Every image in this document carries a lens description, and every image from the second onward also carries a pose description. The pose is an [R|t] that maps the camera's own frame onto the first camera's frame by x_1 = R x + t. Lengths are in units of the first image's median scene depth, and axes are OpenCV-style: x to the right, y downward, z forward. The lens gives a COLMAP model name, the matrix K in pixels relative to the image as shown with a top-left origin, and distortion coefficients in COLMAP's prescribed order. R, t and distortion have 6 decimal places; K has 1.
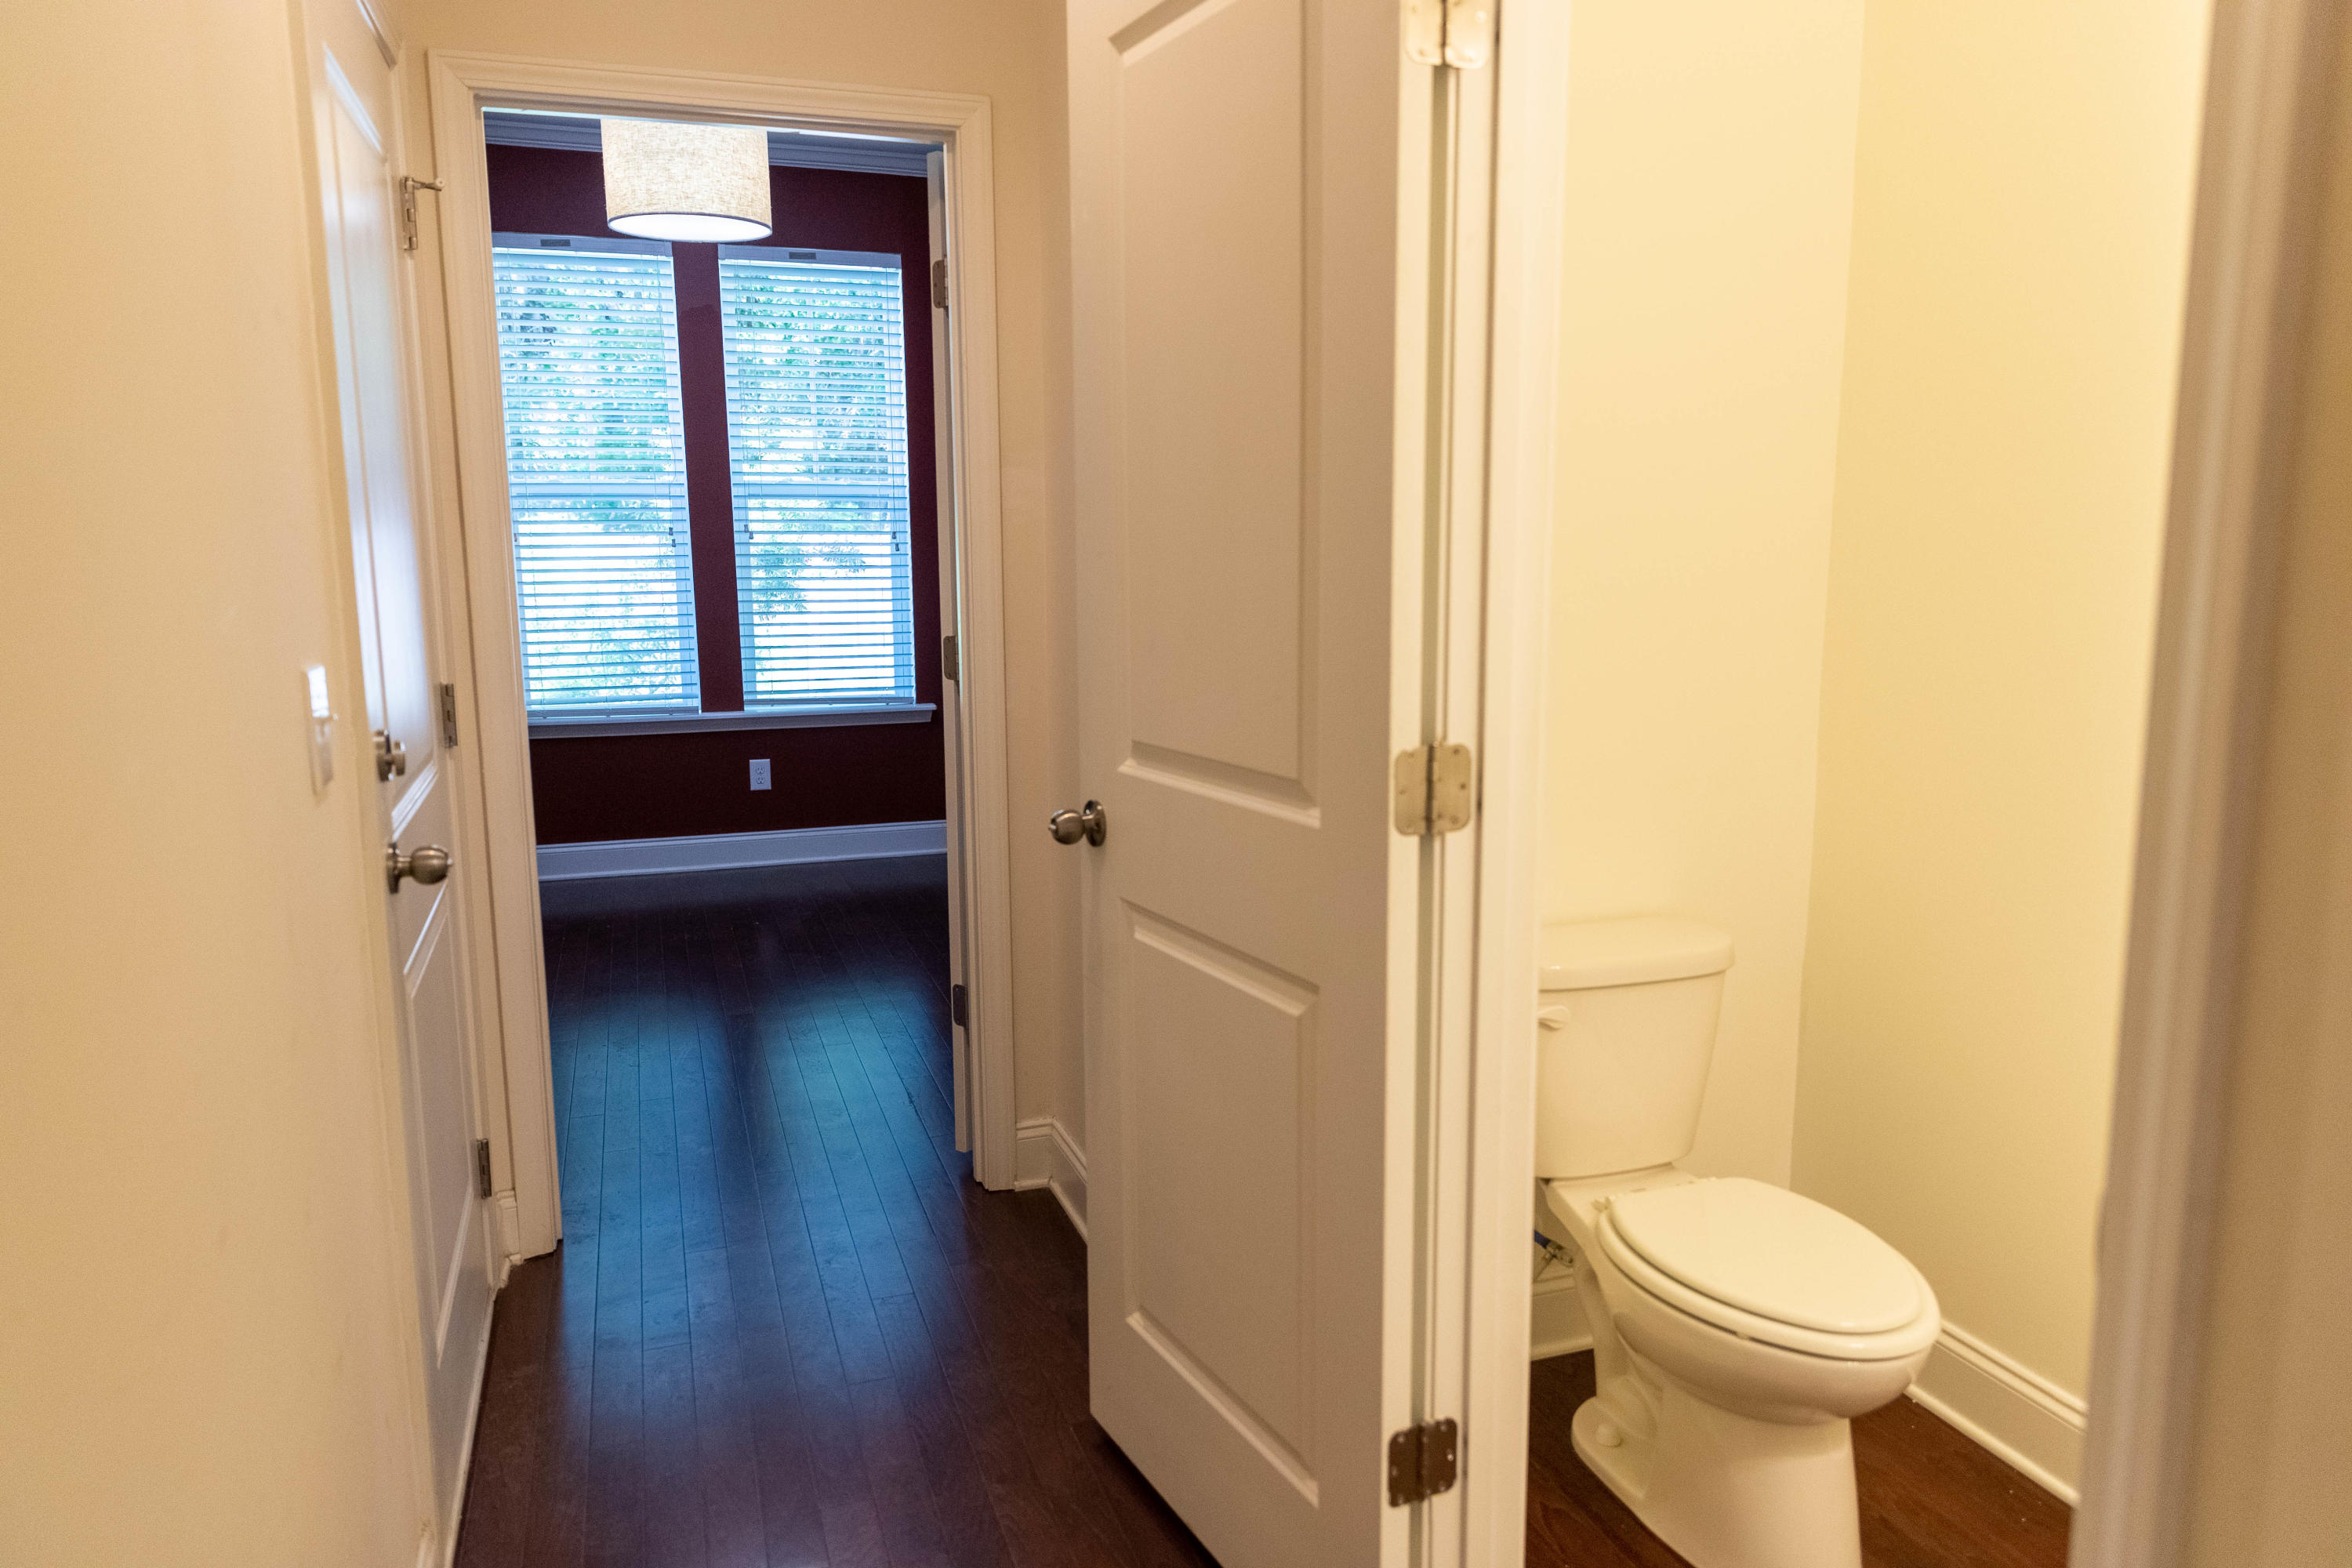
lens RADIAL K [[1635.3, 0, 1193.9], [0, 1635.3, 777.3], [0, 0, 1]] dist [0.018739, -0.000964]
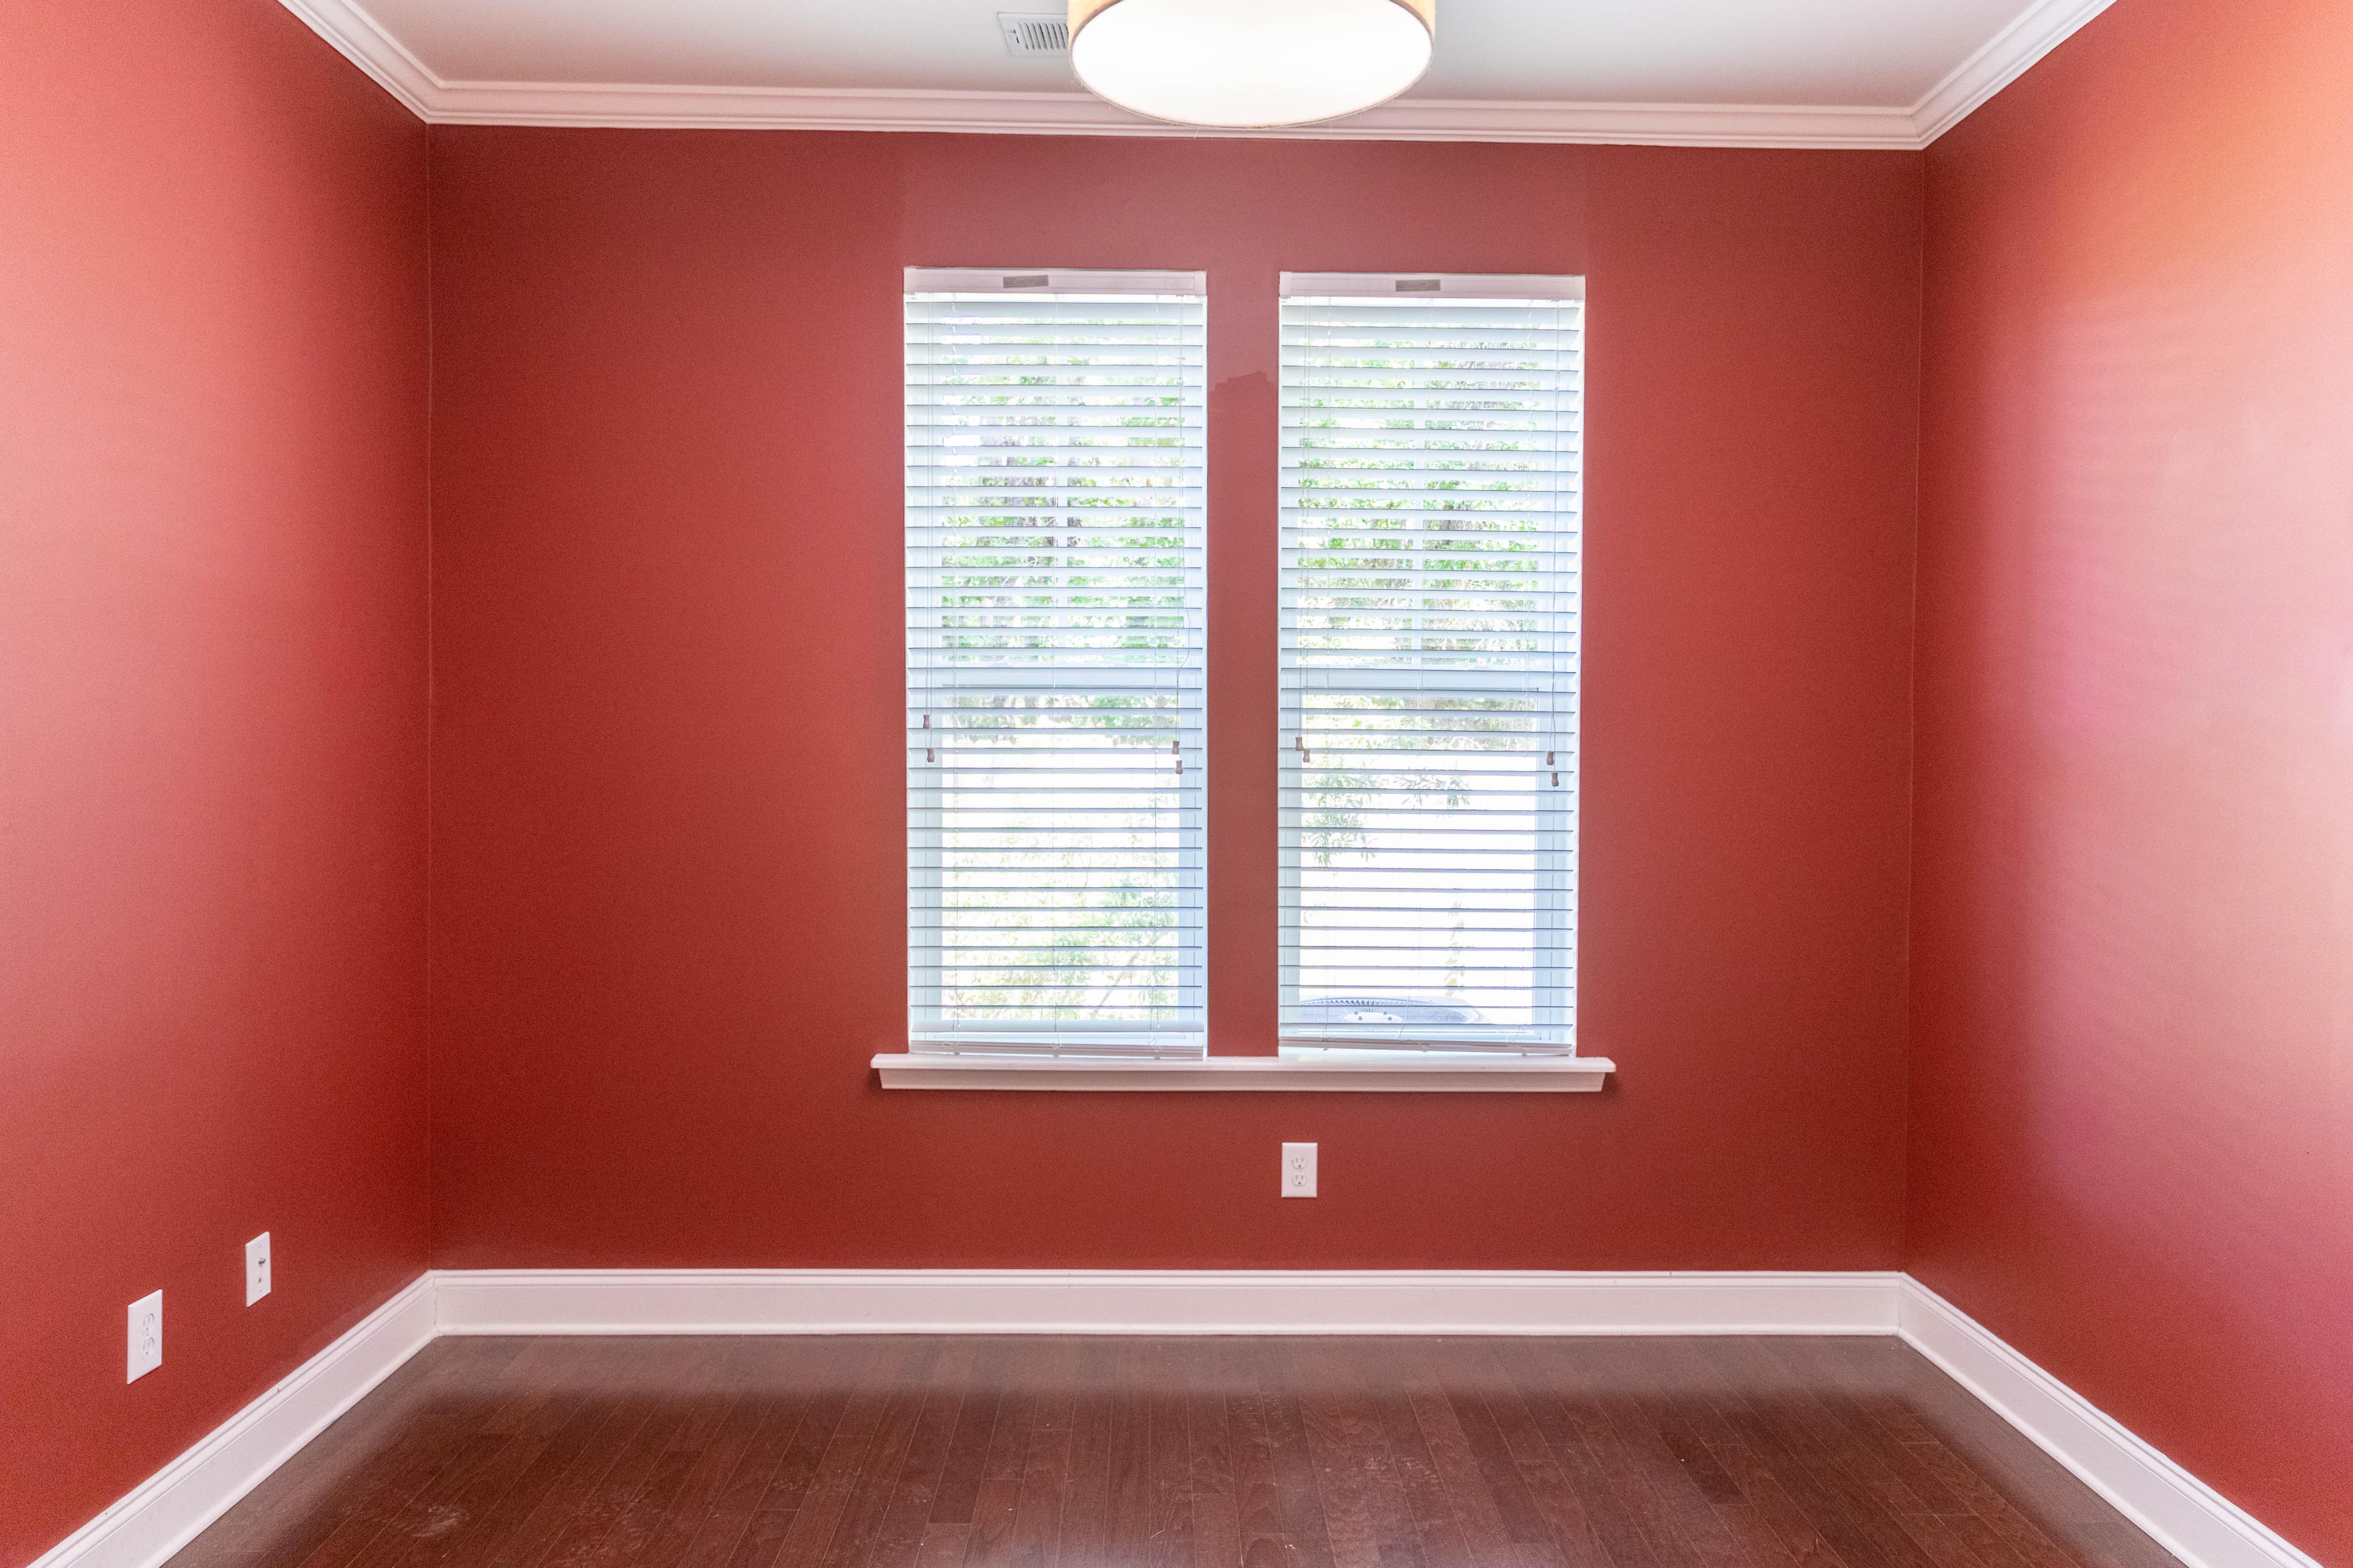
lens RADIAL K [[1636.1, 0, 1176.5], [0, 1636.1, 779.8], [0, 0, 1]] dist [0.018739, -0.000964]
pose [[0.951460, 0.019104, -0.307180, -0.134554], [-0.059253, 0.990771, -0.121910, -0.065145], [0.302016, 0.134194, 0.943810, 0.435858]]
